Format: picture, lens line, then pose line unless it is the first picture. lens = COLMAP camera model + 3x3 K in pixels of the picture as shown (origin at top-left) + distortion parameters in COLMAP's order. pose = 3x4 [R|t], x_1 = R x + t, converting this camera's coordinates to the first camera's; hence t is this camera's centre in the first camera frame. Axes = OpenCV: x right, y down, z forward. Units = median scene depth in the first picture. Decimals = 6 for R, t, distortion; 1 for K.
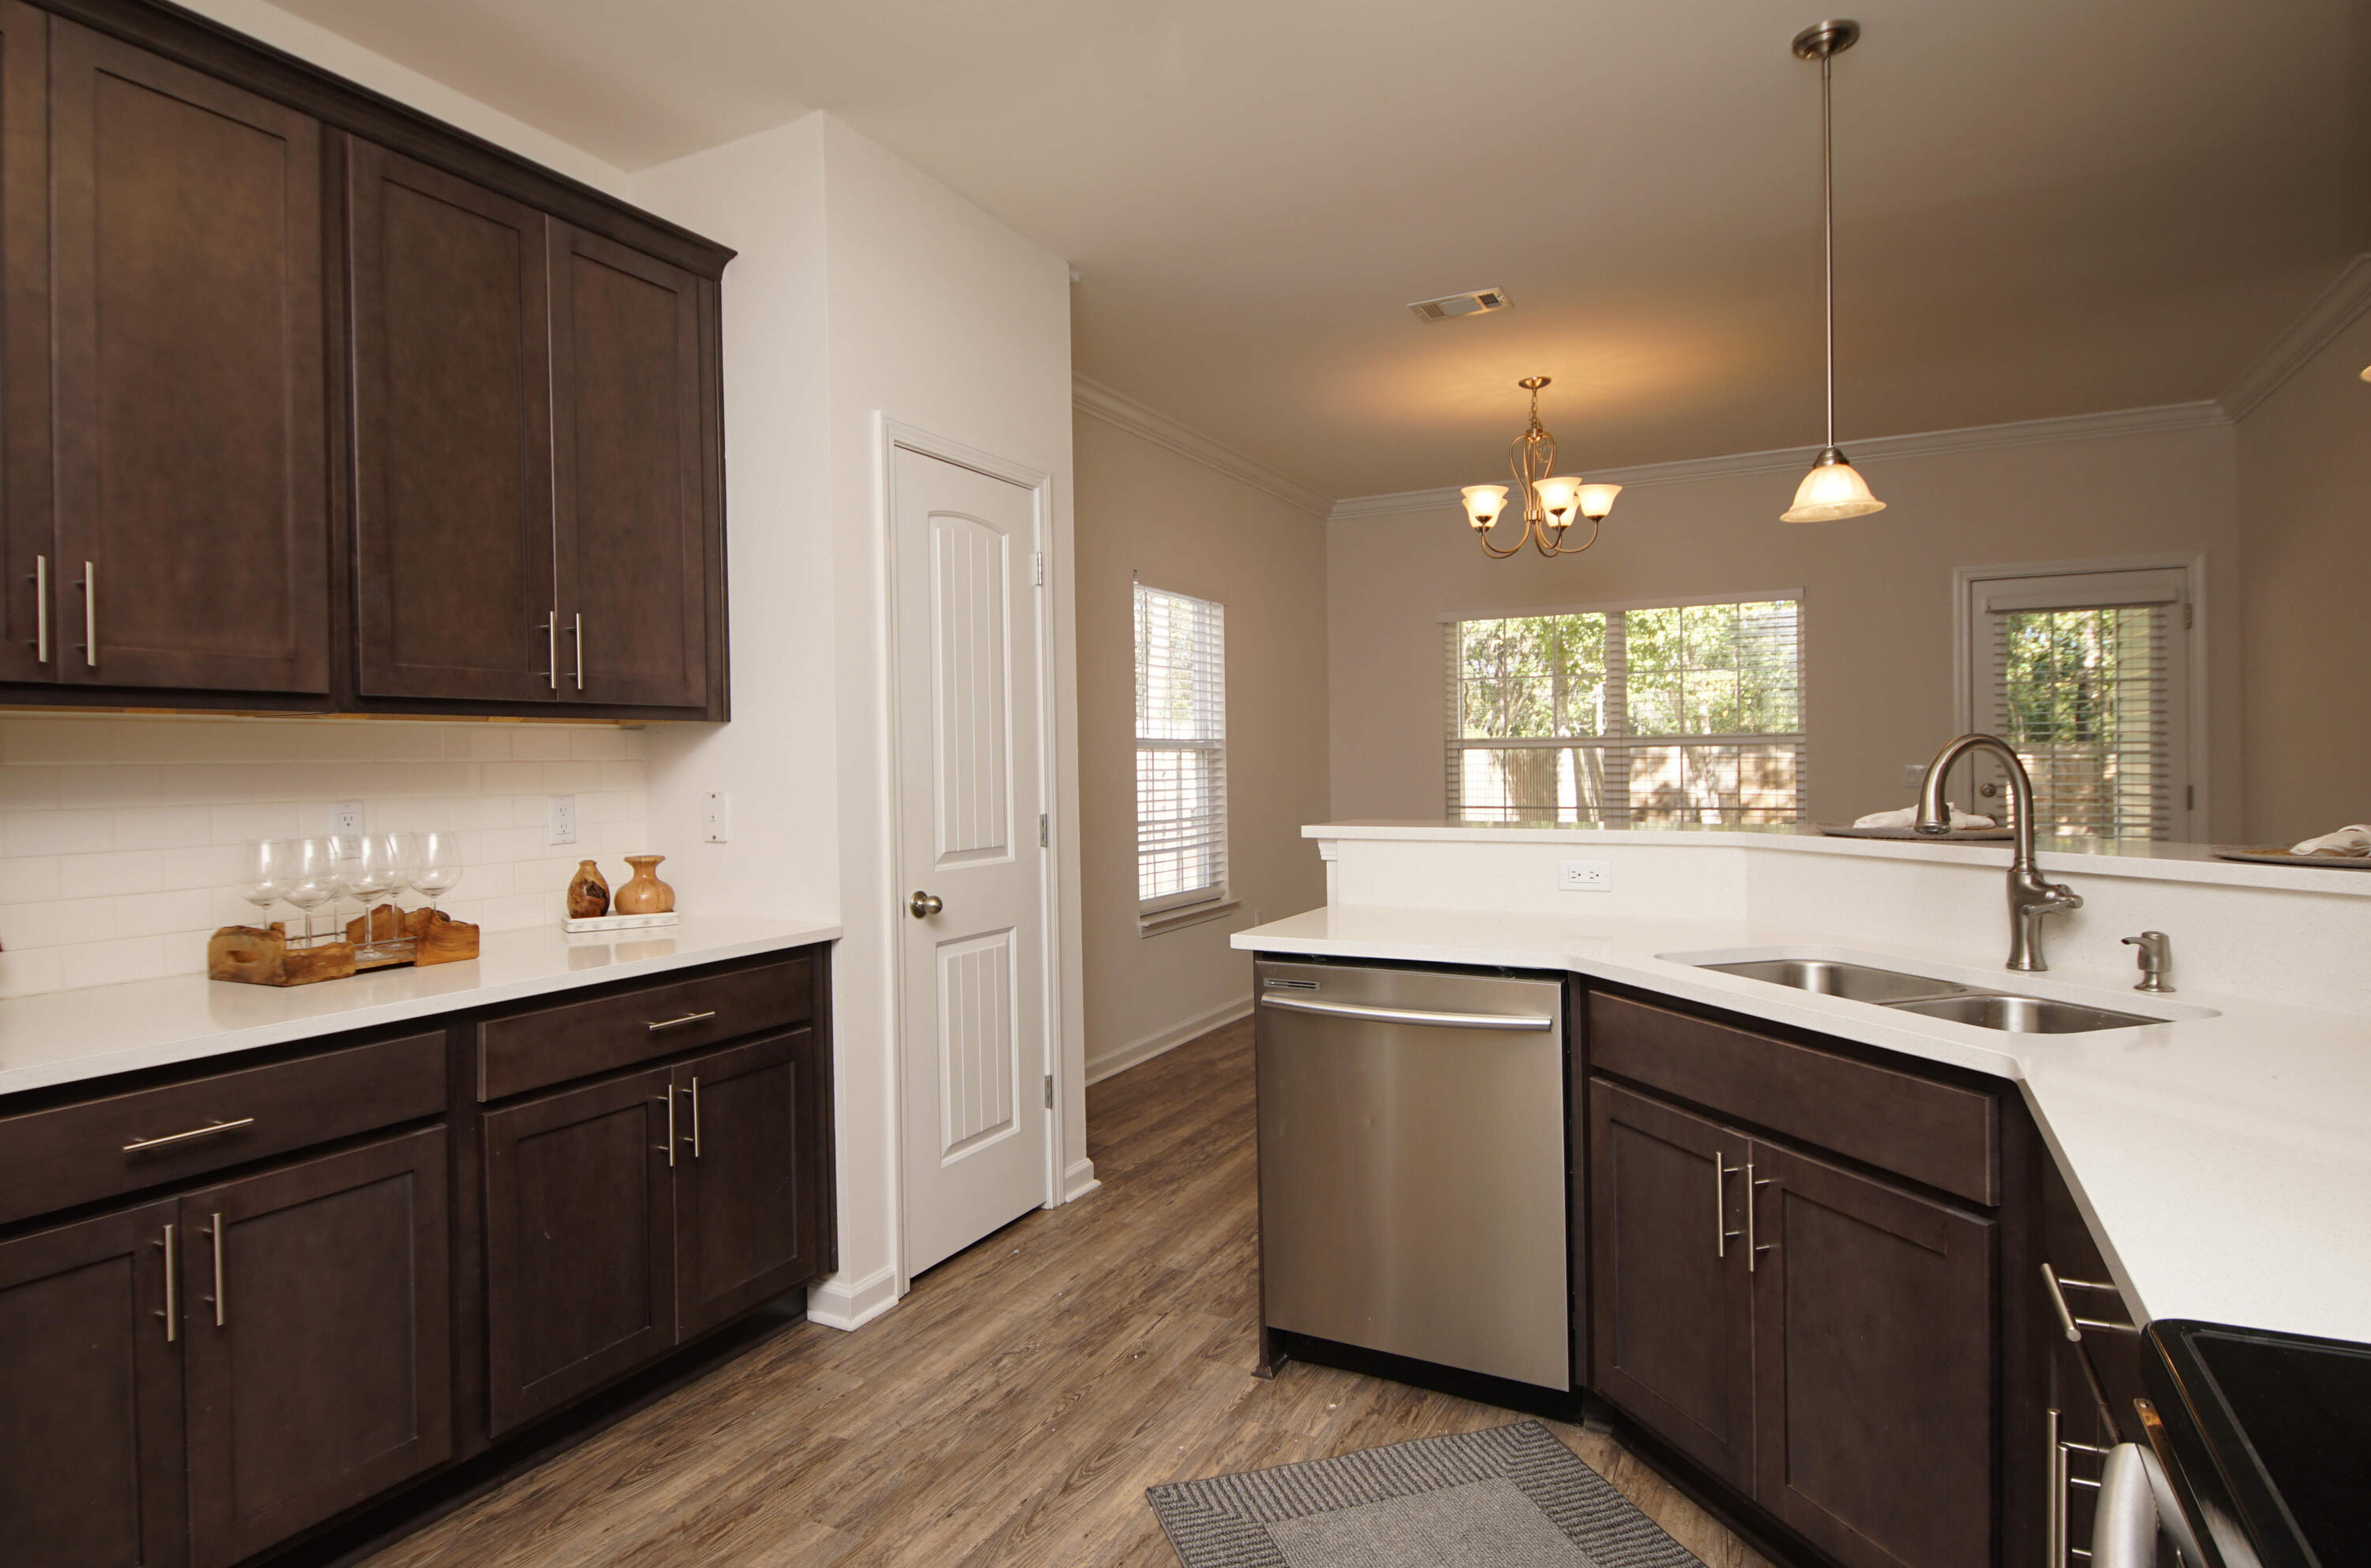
lens RADIAL K [[1293.2, 0, 1166.3], [0, 1293.2, 767.1], [0, 0, 1]] dist [0.045122, -0.049228]
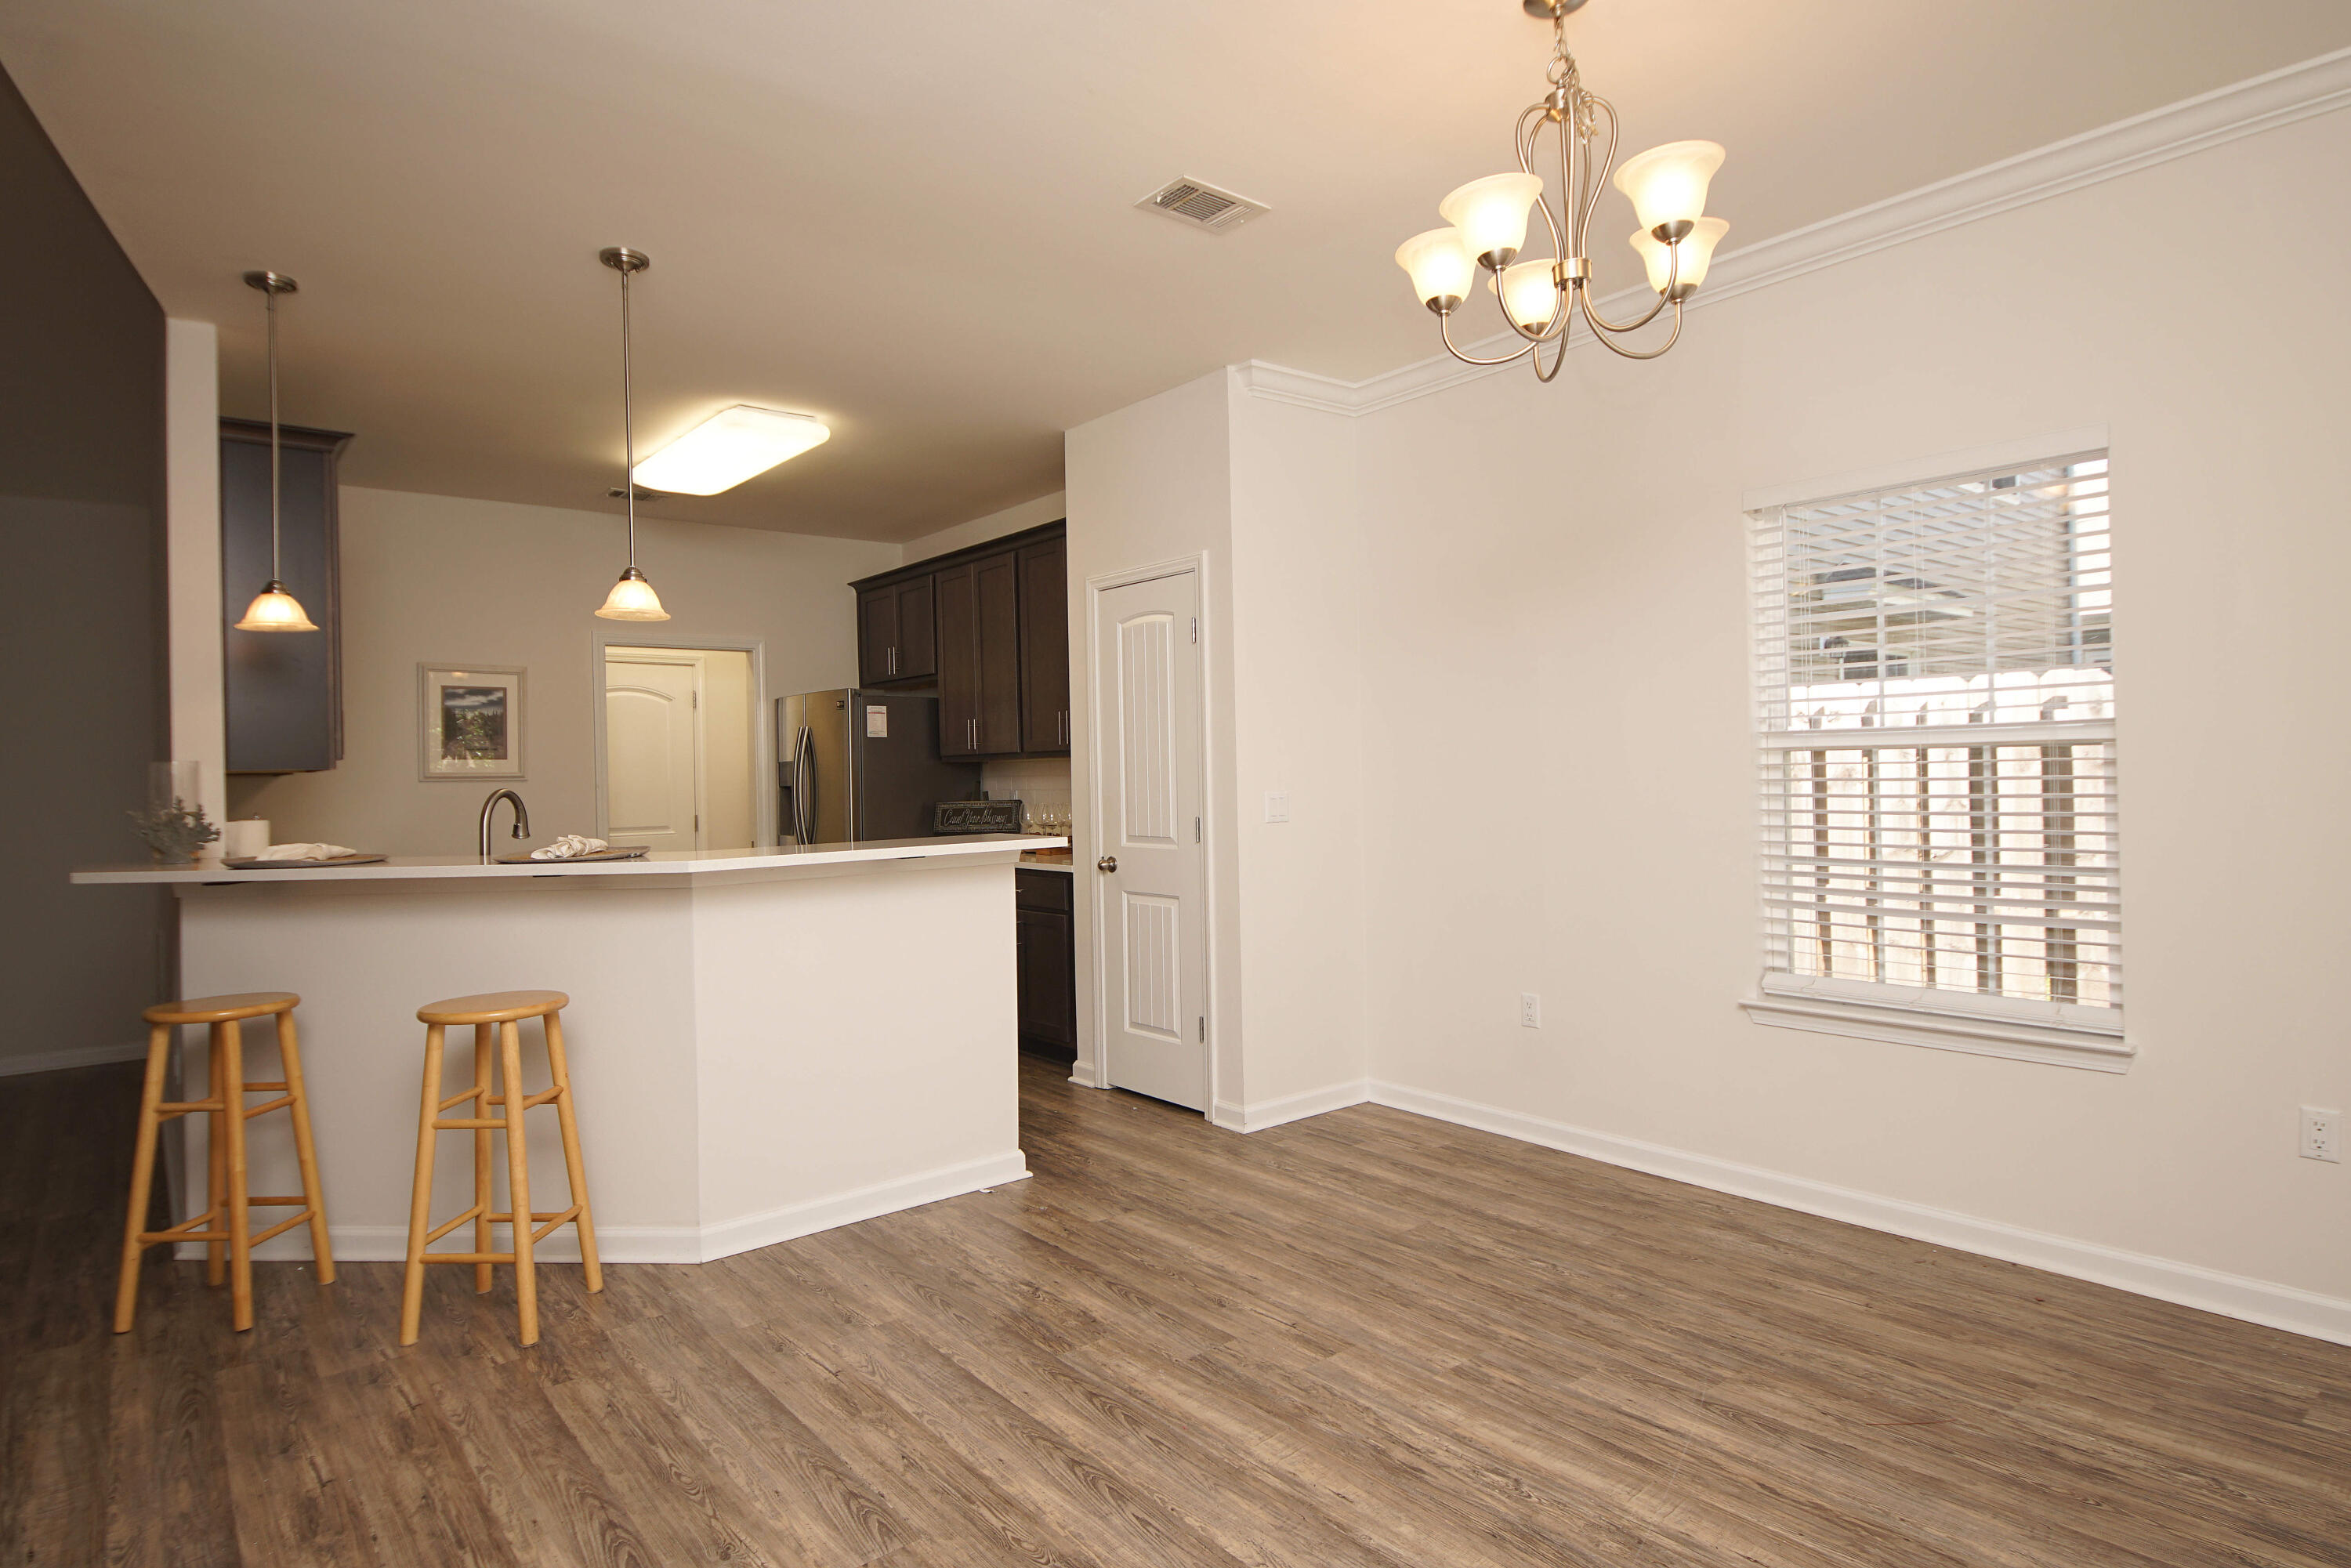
lens RADIAL K [[1257.2, 0, 1154.8], [0, 1257.2, 767.4], [0, 0, 1]] dist [0.040180, -0.038751]
pose [[-0.396822, 0.021469, -0.917644, 1.313727], [0.025283, 0.999603, 0.012453, -0.038080], [0.917547, -0.018259, -0.397207, 1.765656]]
